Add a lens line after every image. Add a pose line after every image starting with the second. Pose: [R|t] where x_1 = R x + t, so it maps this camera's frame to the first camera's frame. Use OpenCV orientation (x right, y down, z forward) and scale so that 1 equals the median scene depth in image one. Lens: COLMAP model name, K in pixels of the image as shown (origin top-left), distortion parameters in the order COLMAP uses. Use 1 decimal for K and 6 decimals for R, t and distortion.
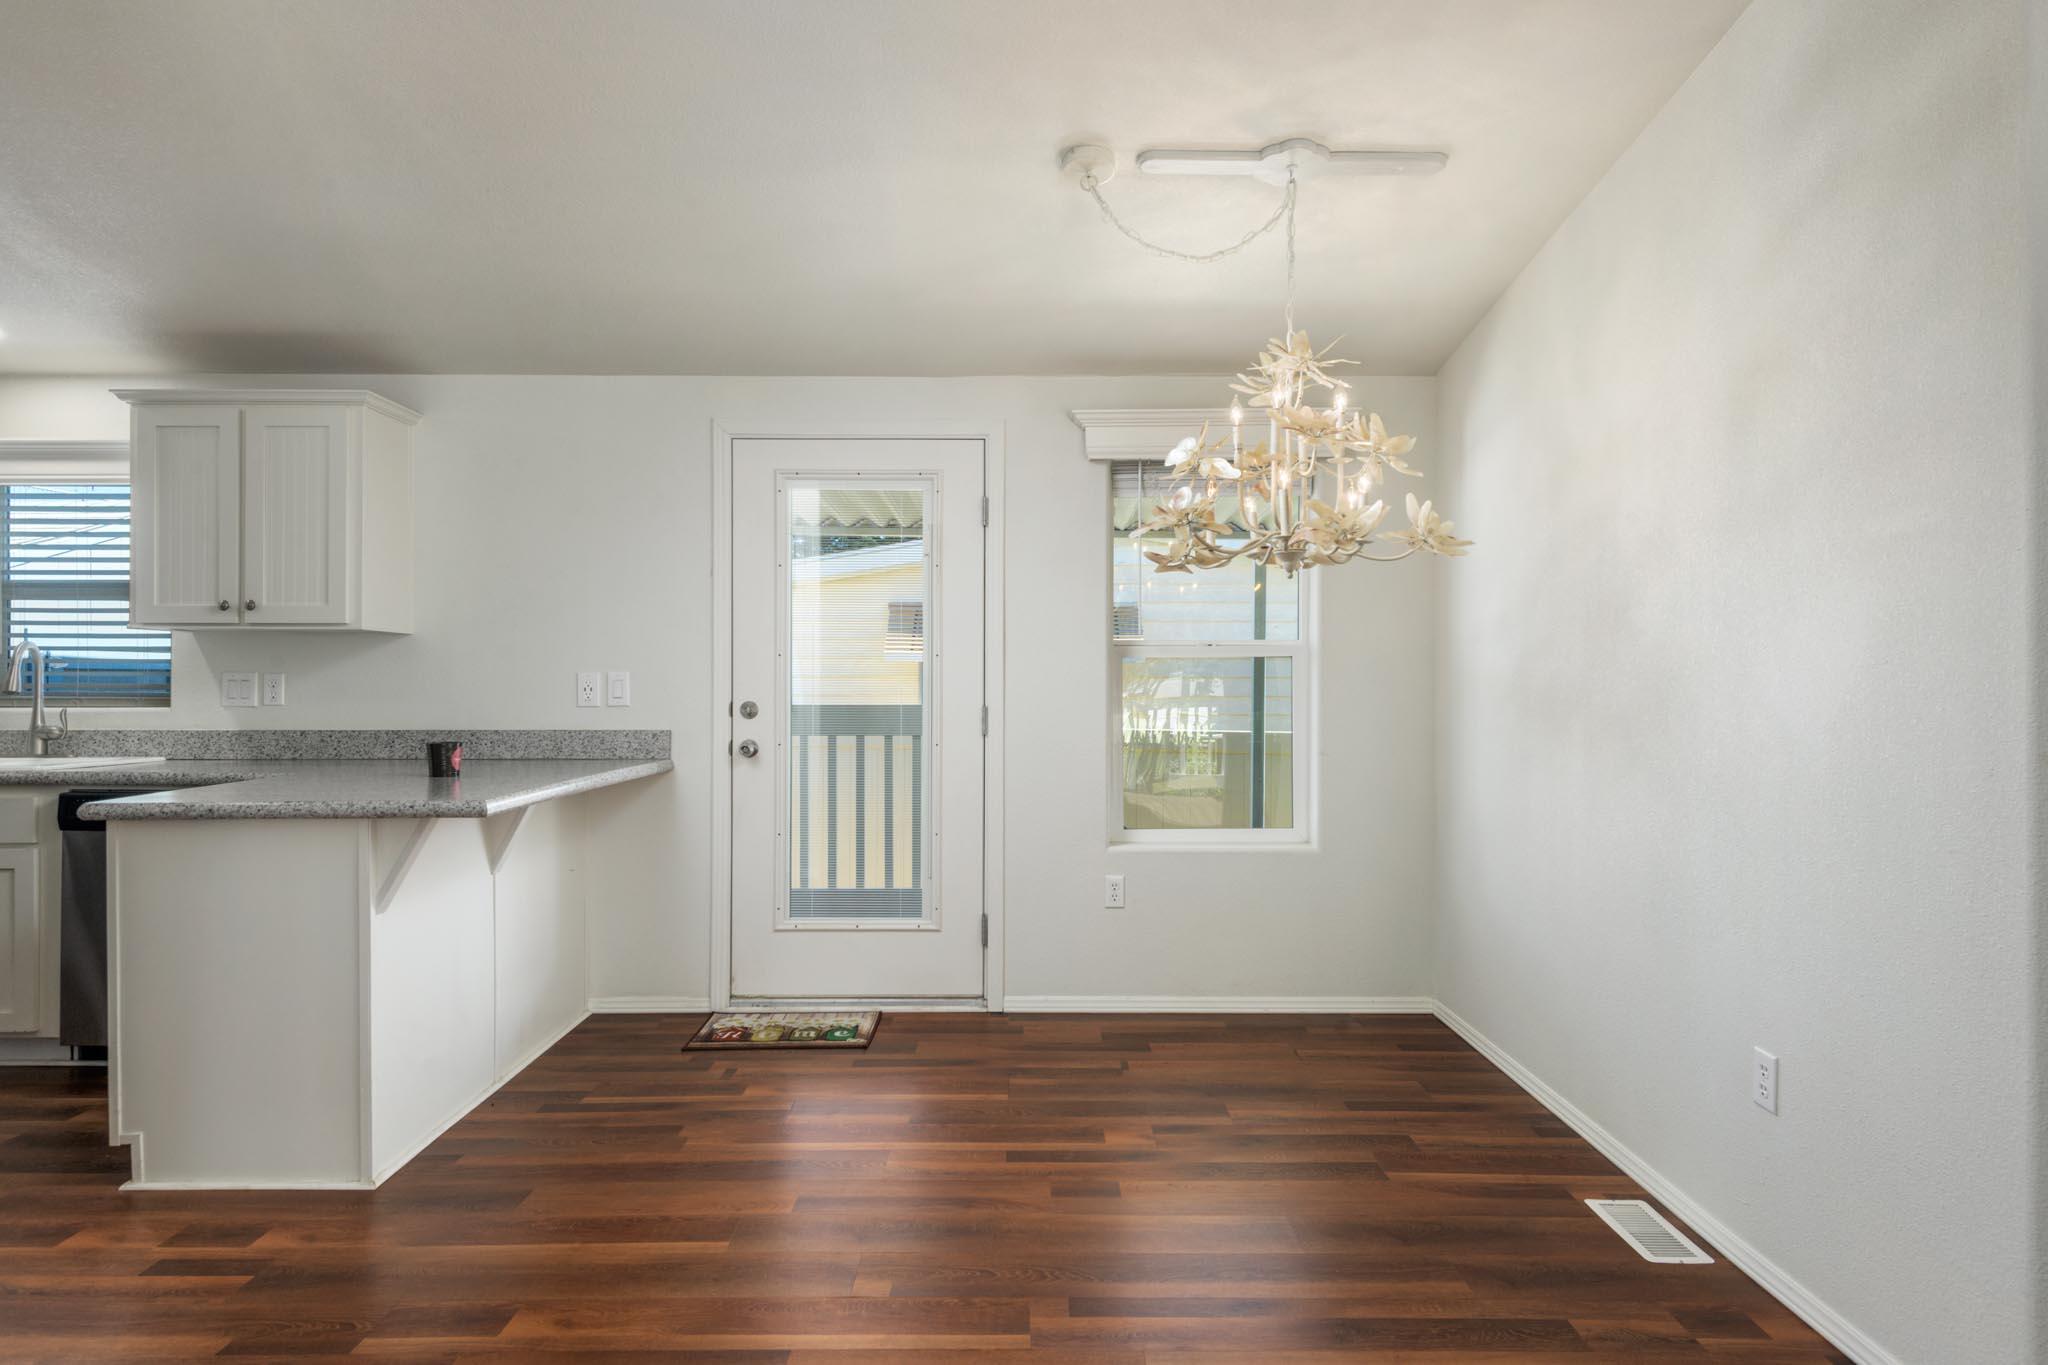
lens RADIAL K [[1214.8, 0, 1027.5], [0, 1214.8, 675.3], [0, 0, 1]] dist [0.004237, 0.000640]
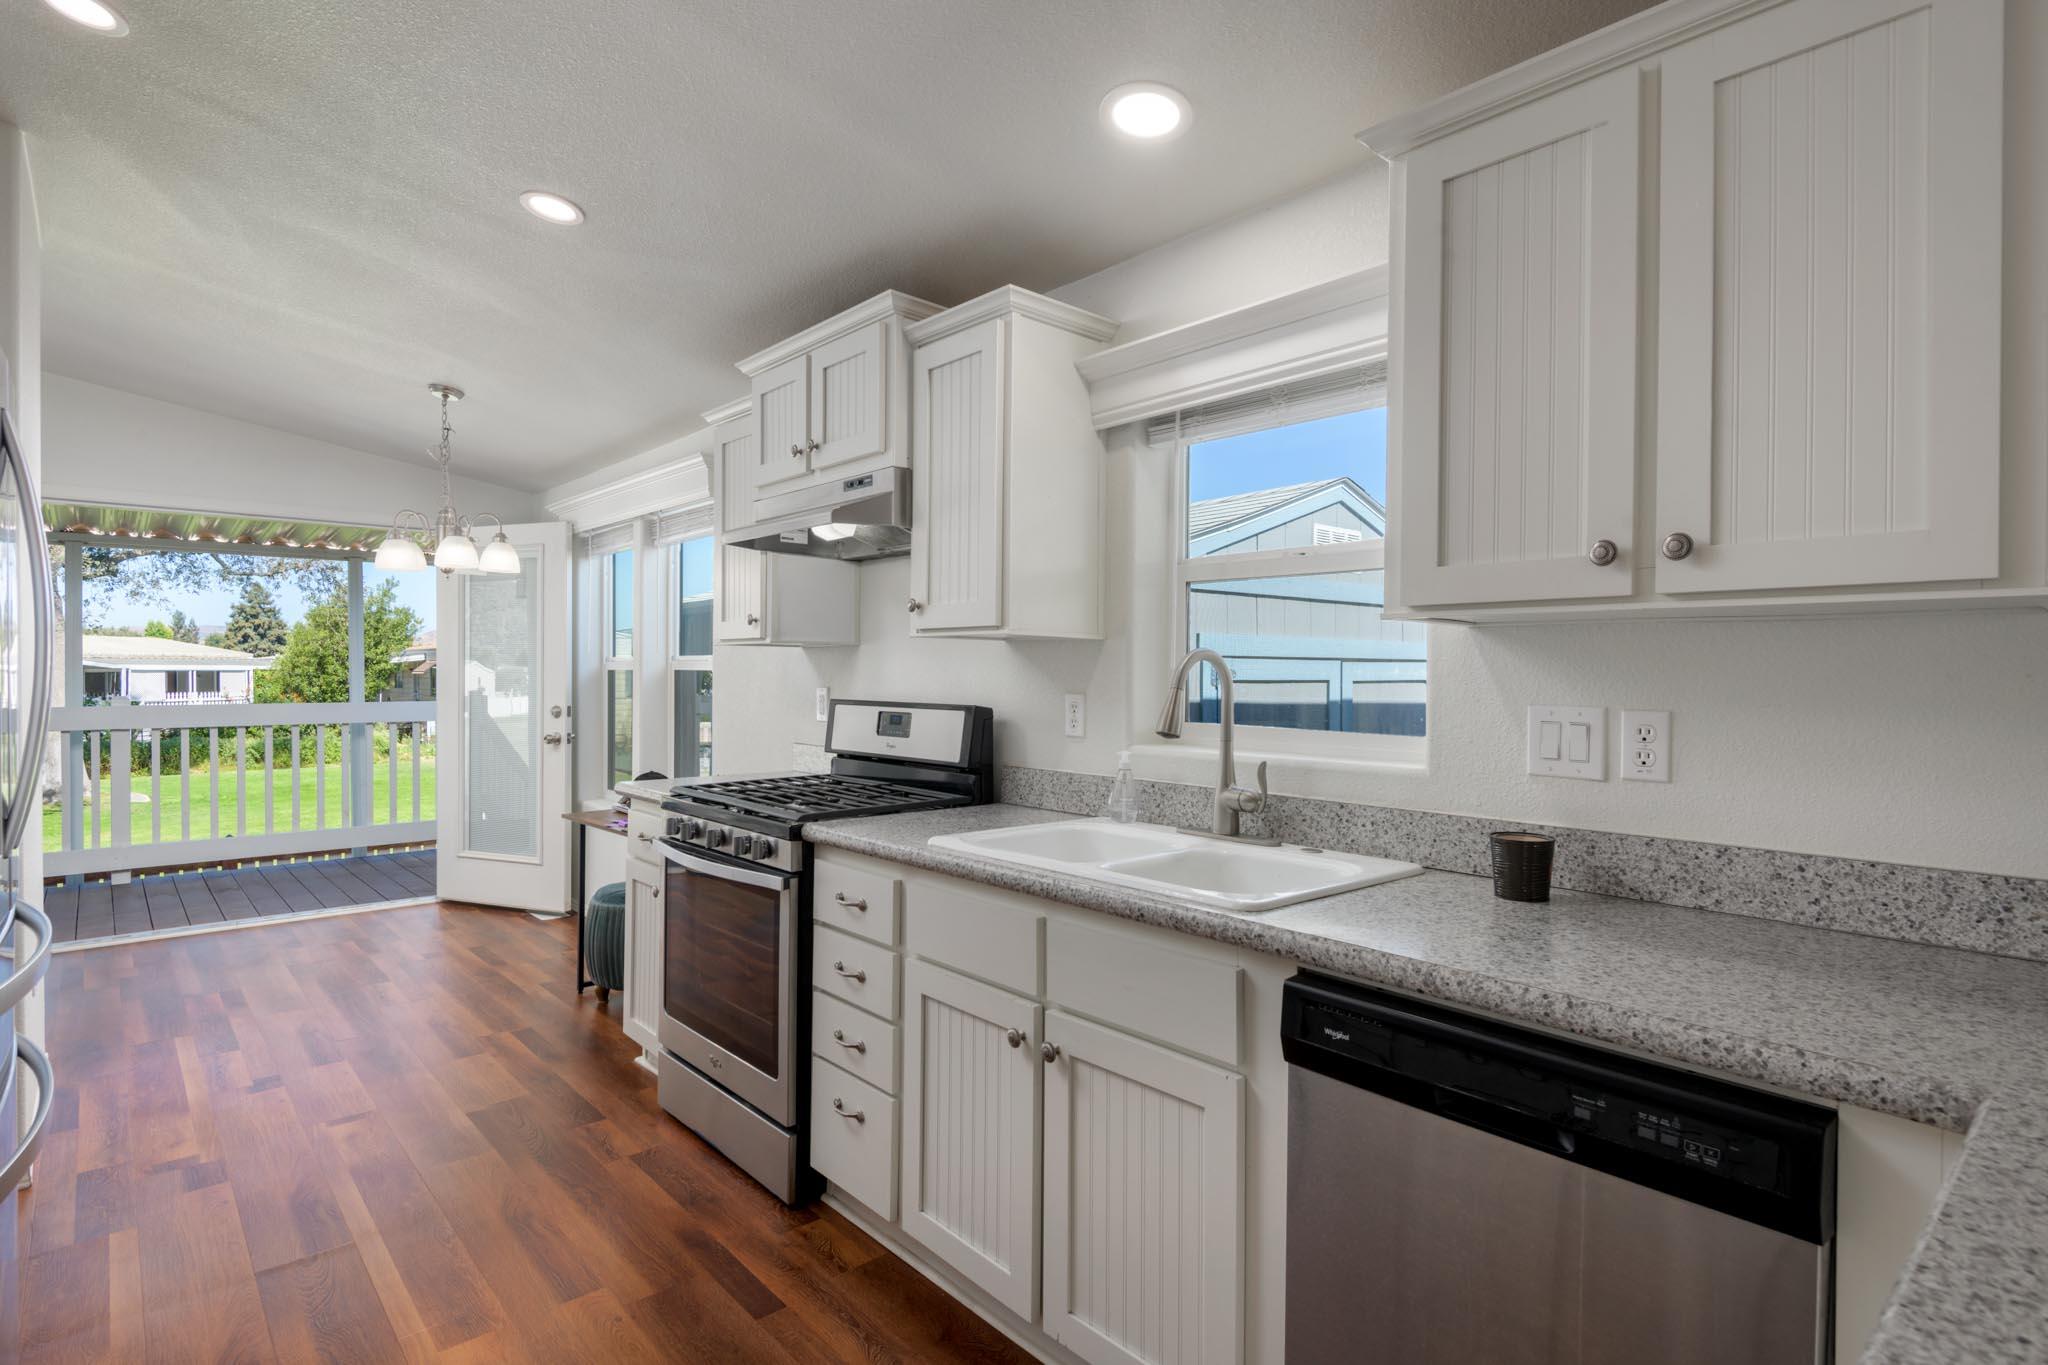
lens RADIAL K [[1064.6, 0, 1025.6], [0, 1064.6, 676.6], [0, 0, 1]] dist [-0.000660, -0.000124]
pose [[0.676622, 0.011250, -0.736245, -0.486506], [-0.006413, 0.999935, 0.009385, -0.016286], [0.736303, -0.001628, 0.676650, 0.565039]]
